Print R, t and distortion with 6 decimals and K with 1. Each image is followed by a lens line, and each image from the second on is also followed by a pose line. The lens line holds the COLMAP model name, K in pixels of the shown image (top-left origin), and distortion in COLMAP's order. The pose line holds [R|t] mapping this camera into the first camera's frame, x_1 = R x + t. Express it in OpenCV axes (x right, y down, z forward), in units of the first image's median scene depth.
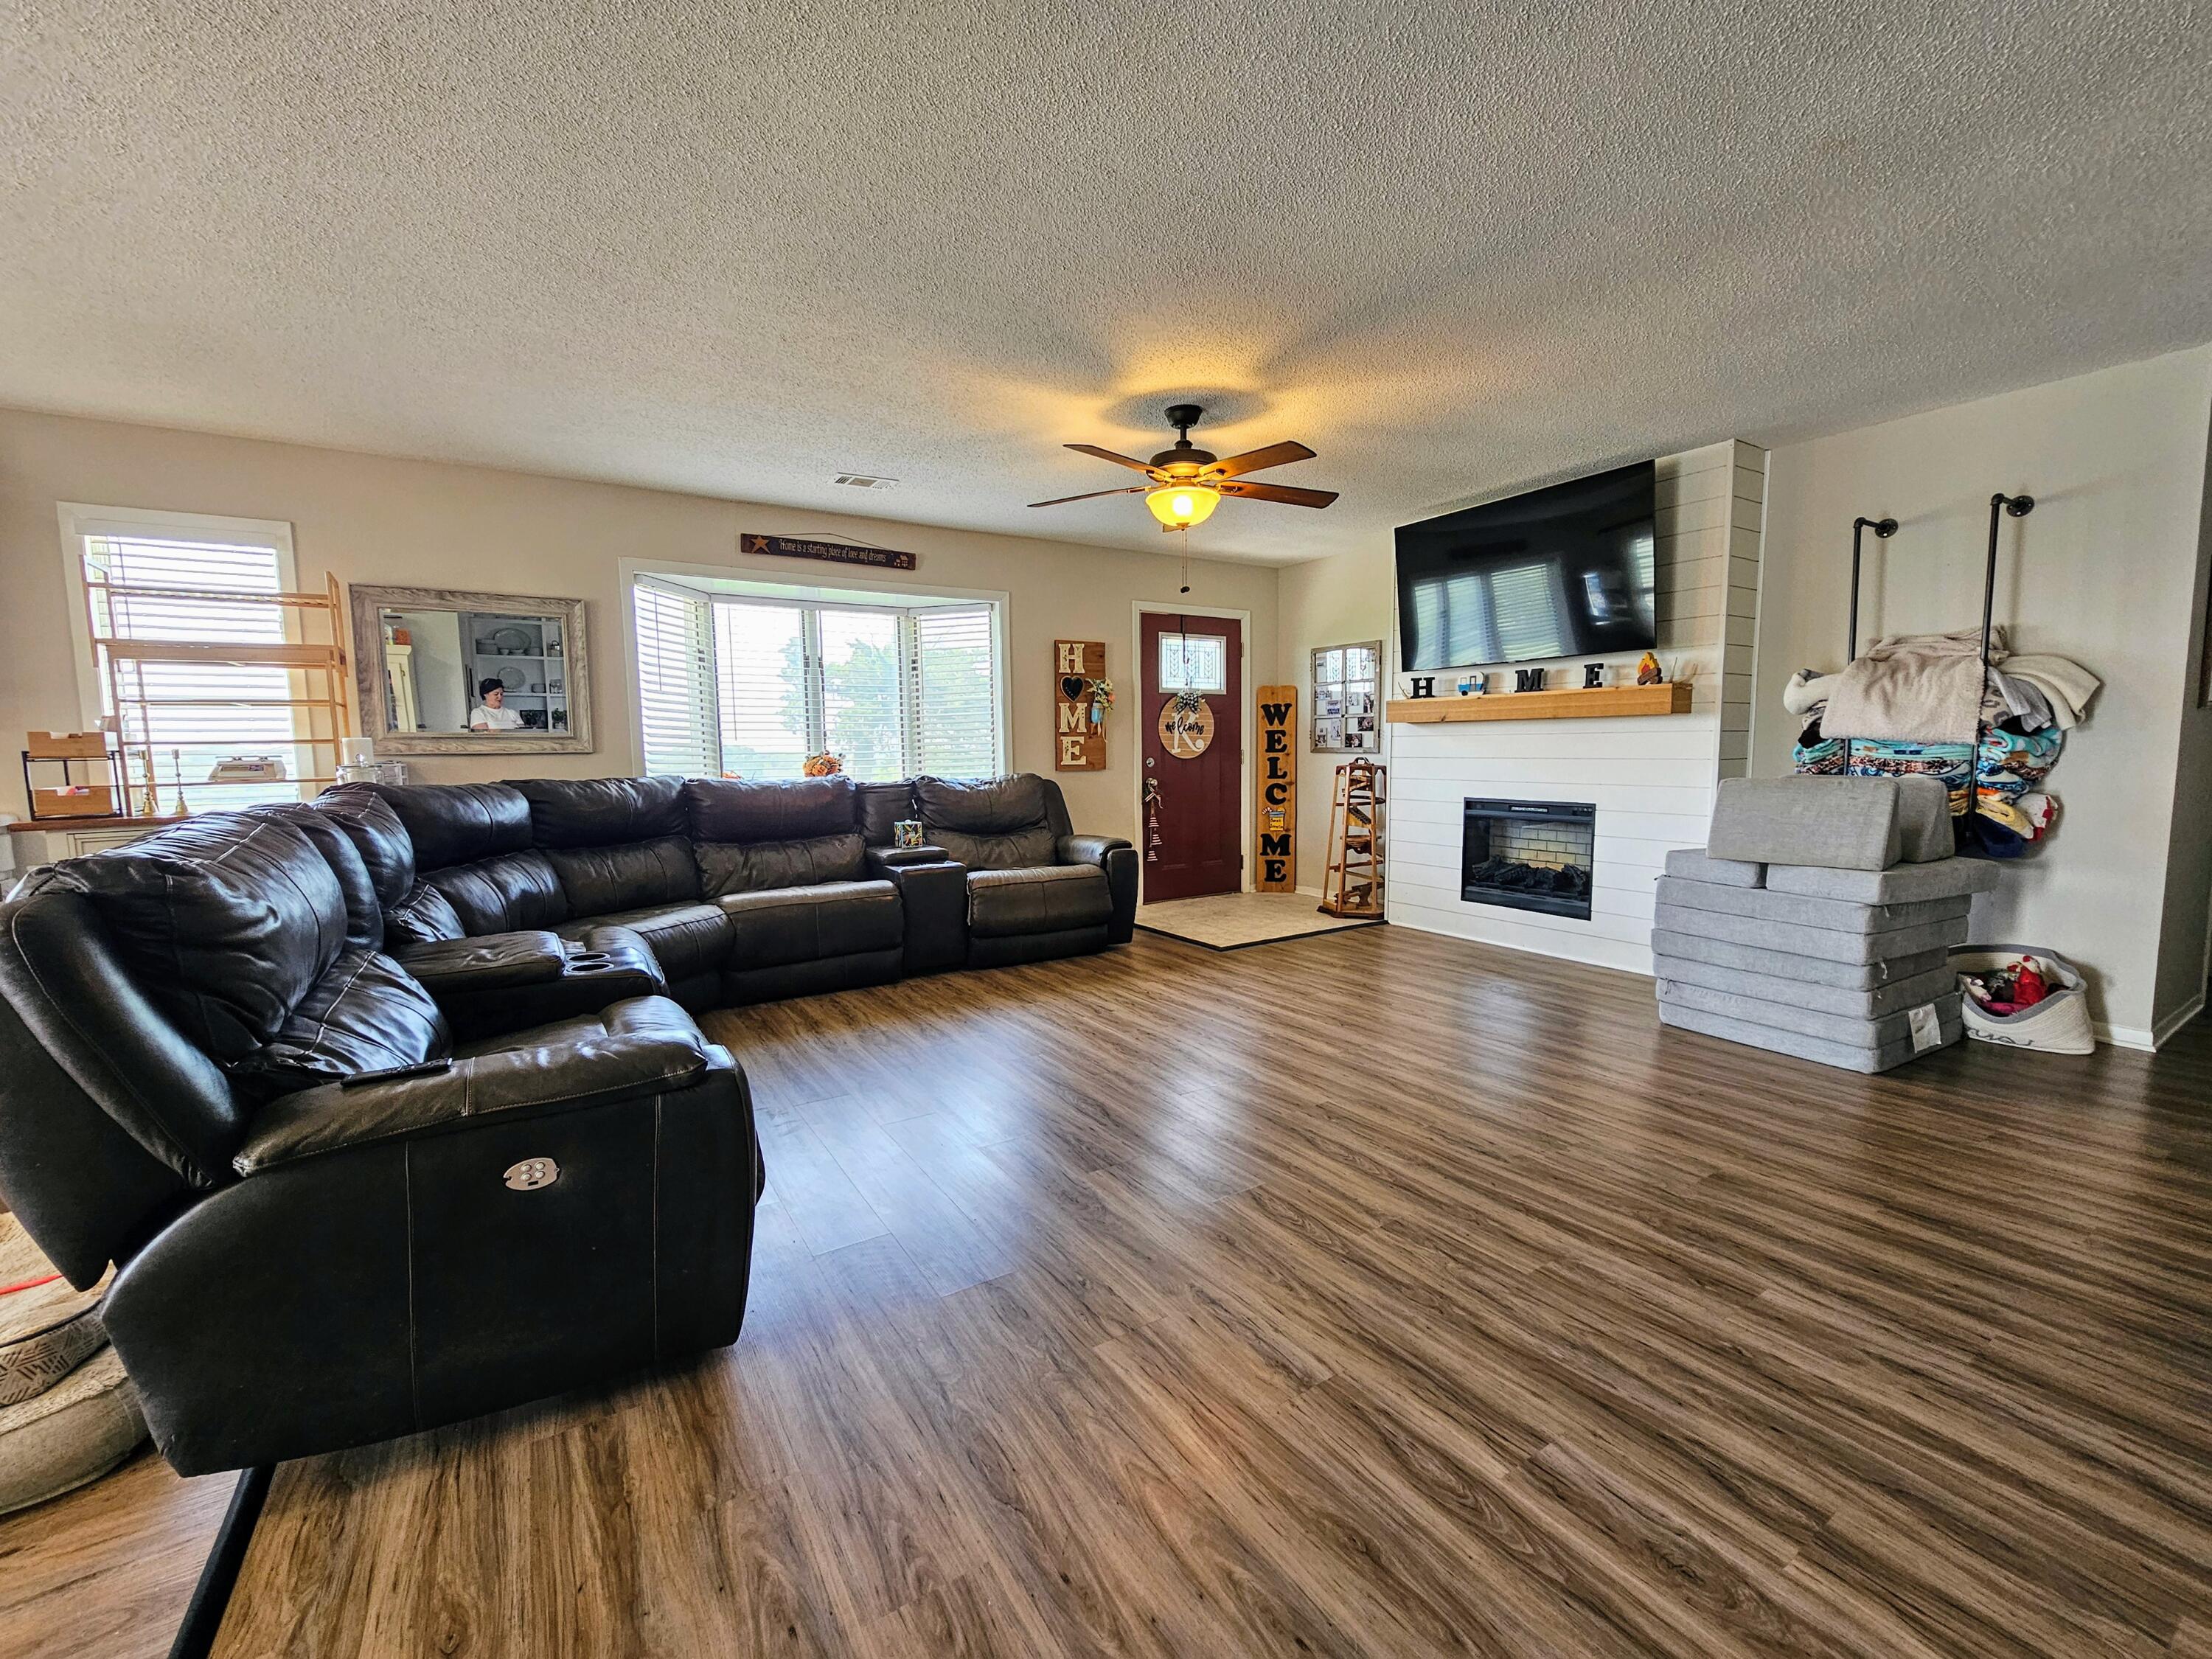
lens RADIAL K [[898.5, 0, 1106.0], [0, 898.5, 829.5], [0, 0, 1]] dist [-0.000582, -0.000087]
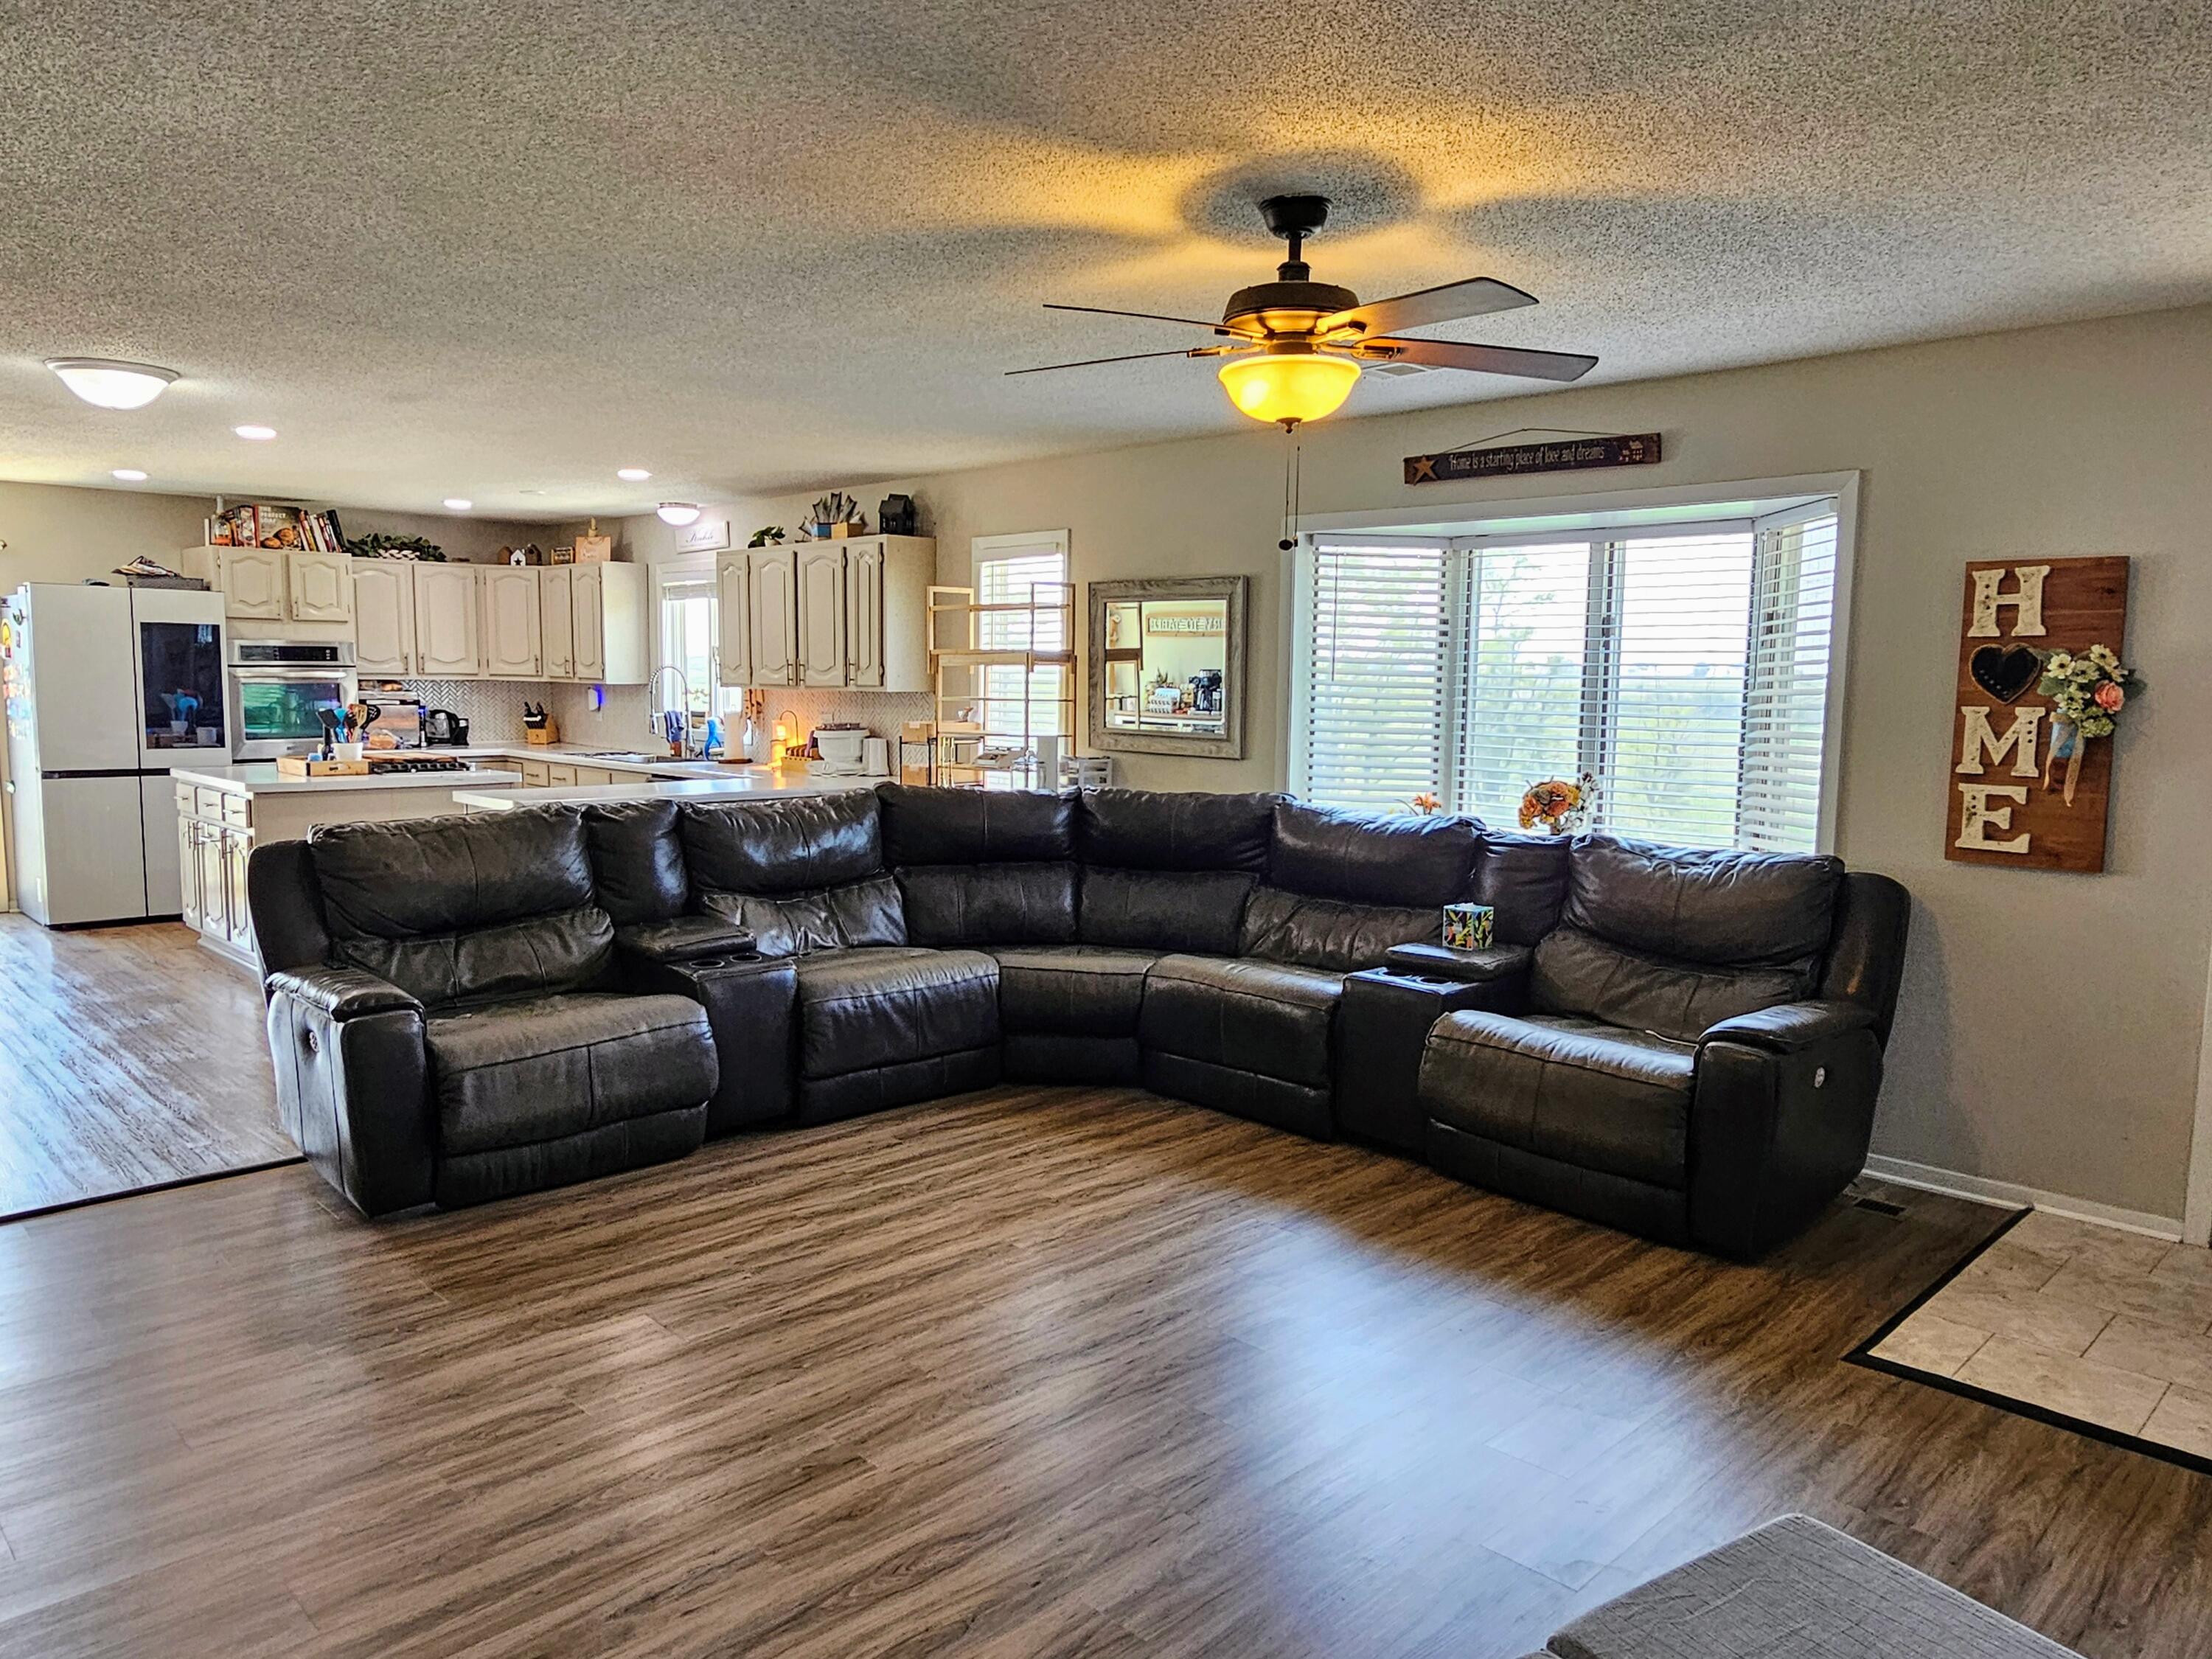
lens RADIAL K [[1513.4, 0, 1106.0], [0, 1513.4, 829.5], [0, 0, 1]] dist [0.016863, -0.033784]
pose [[0.213577, 0.115362, -0.970091, 0.665144], [-0.109547, 0.989569, 0.093560, -0.120124], [0.970765, 0.086288, 0.223987, 0.499412]]
